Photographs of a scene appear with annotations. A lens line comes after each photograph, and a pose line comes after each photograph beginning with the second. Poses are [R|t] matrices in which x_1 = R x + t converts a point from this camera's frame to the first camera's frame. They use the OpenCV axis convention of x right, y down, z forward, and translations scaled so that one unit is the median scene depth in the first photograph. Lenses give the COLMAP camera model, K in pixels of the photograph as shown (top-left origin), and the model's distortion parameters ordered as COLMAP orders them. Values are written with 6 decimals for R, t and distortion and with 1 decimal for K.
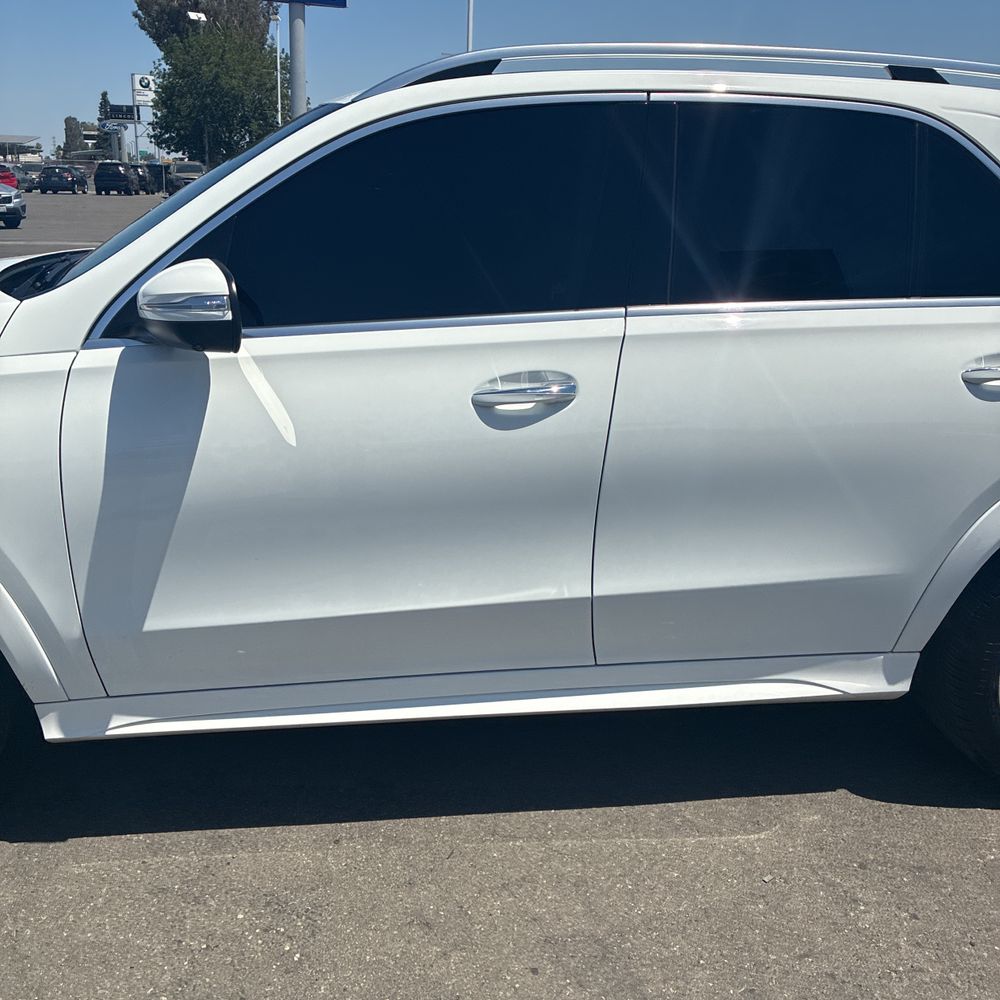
lens RADIAL K [[1009.8, 0, 466.7], [0, 1009.8, 509.4], [0, 0, 1]] dist [0.018220, 0.000000]
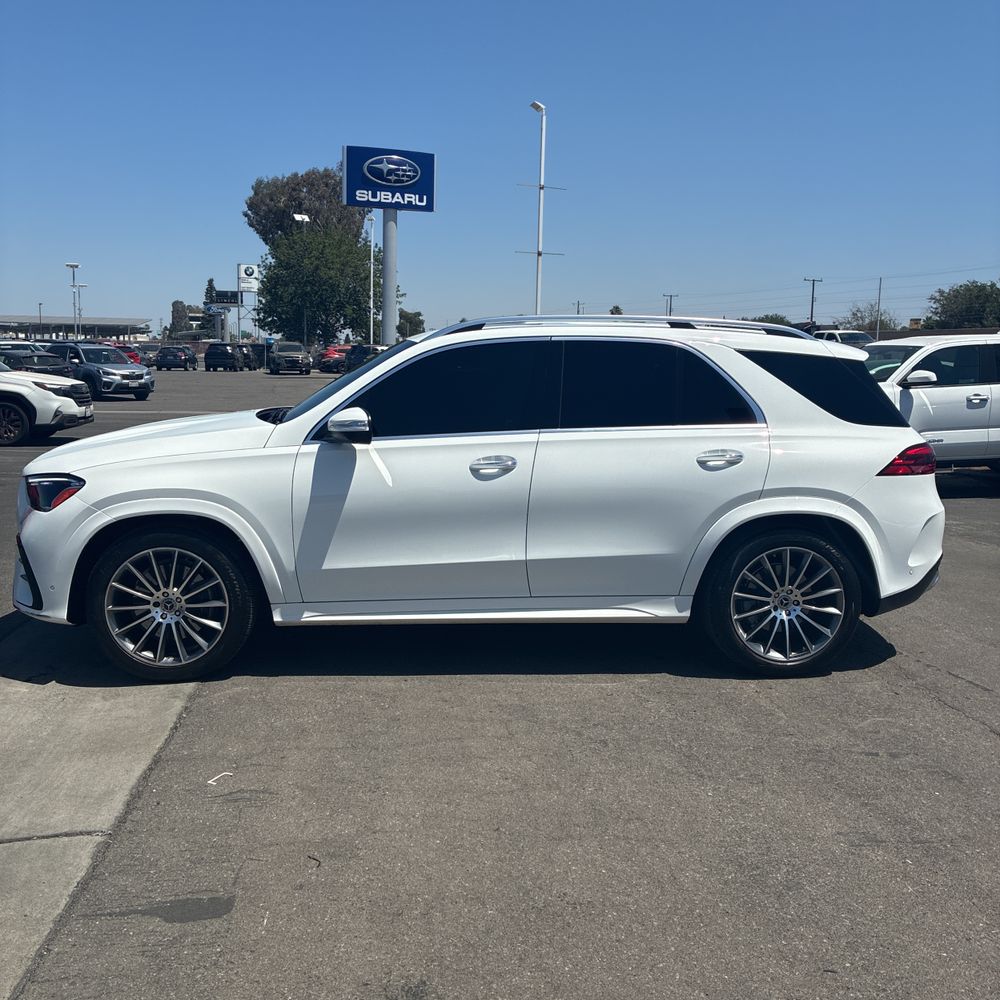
lens RADIAL K [[1009.8, 0, 490.5], [0, 1009.8, 503.7], [0, 0, 1]] dist [0.018220, 0.000000]
pose [[0.998490, 0.002868, -0.054866, 0.168451], [-0.012011, 0.985878, -0.167035, 0.333483], [0.053612, 0.167442, 0.984423, -1.159106]]
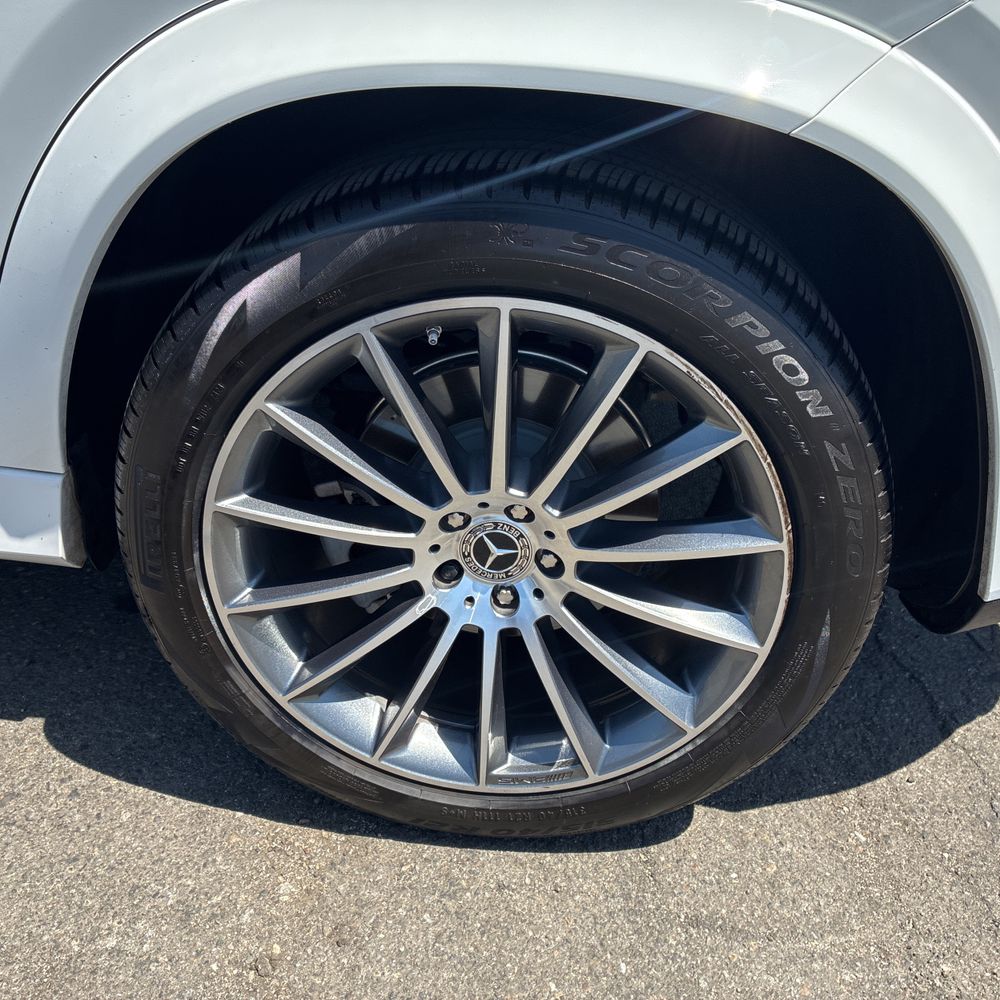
lens RADIAL K [[1009.8, 0, 463.2], [0, 1009.8, 506.5], [0, 0, 1]] dist [0.018220, 0.000000]
pose [[0.976672, 0.148419, -0.155189, 0.753383], [-0.107128, 0.963105, 0.246887, 0.032364], [0.186106, -0.224502, 0.956537, 0.685559]]
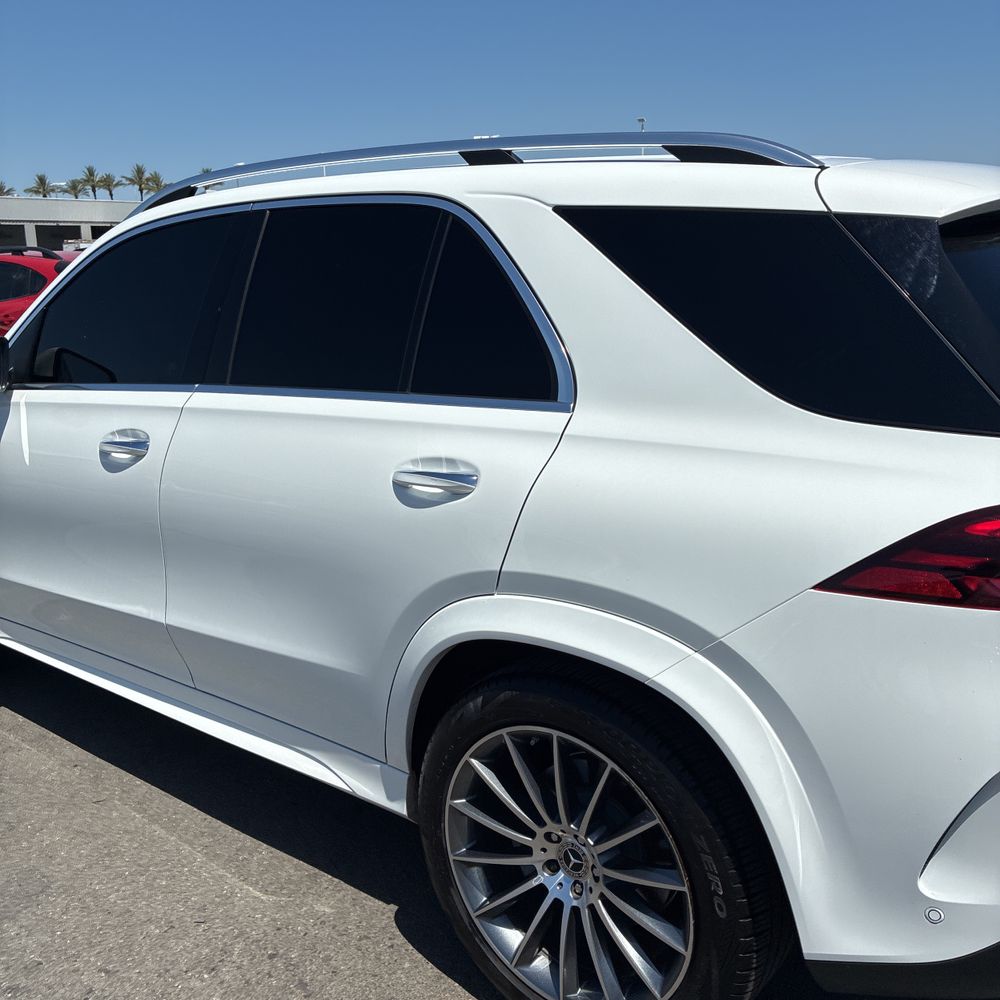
lens RADIAL K [[1009.8, 0, 507.4], [0, 1009.8, 525.2], [0, 0, 1]] dist [0.018220, 0.000000]
pose [[0.694853, 0.148102, -0.703737, 1.236874], [-0.194113, 0.980868, 0.014762, -0.123095], [0.692459, 0.126347, 0.710307, 0.424358]]
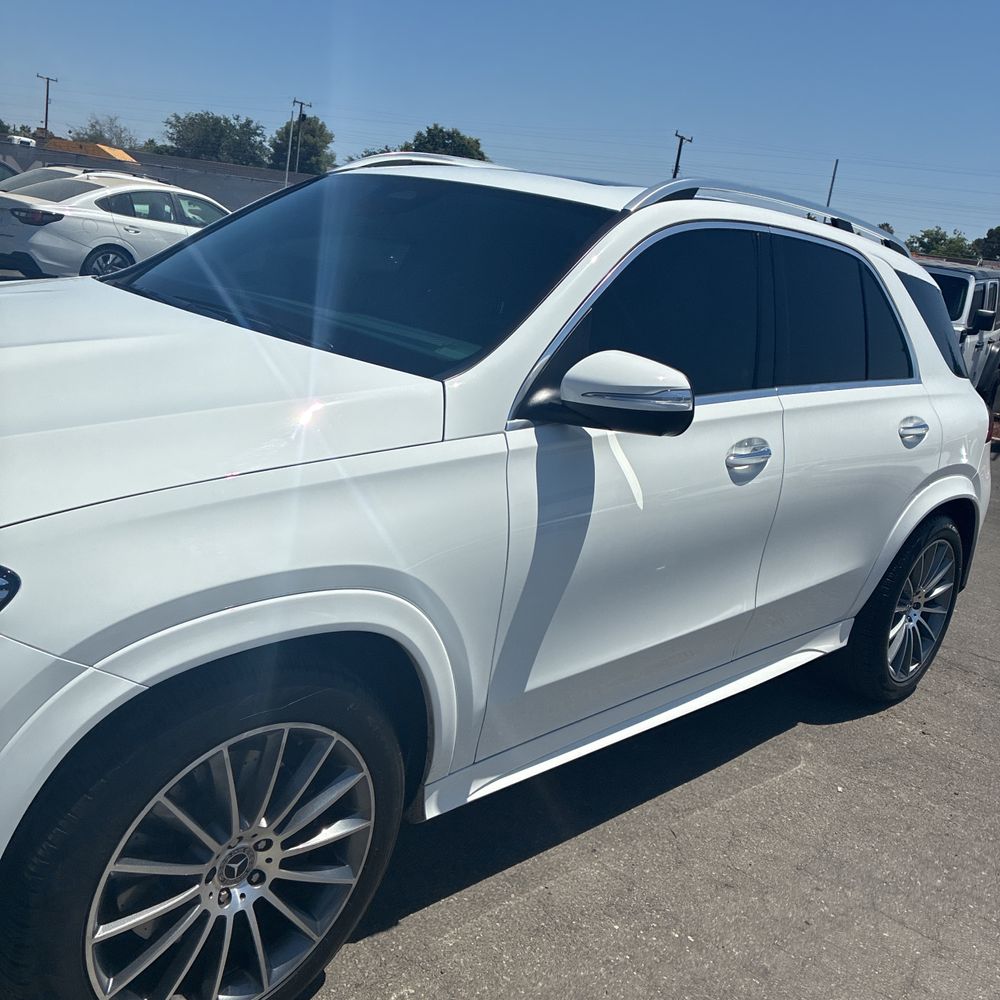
lens RADIAL K [[1009.8, 0, 496.2], [0, 1009.8, 510.0], [0, 0, 1]] dist [0.018220, 0.000000]
pose [[0.785475, -0.066662, 0.615293, -0.944552], [0.063472, 0.997617, 0.027056, -0.096829], [-0.615630, 0.017802, 0.787834, 0.175821]]
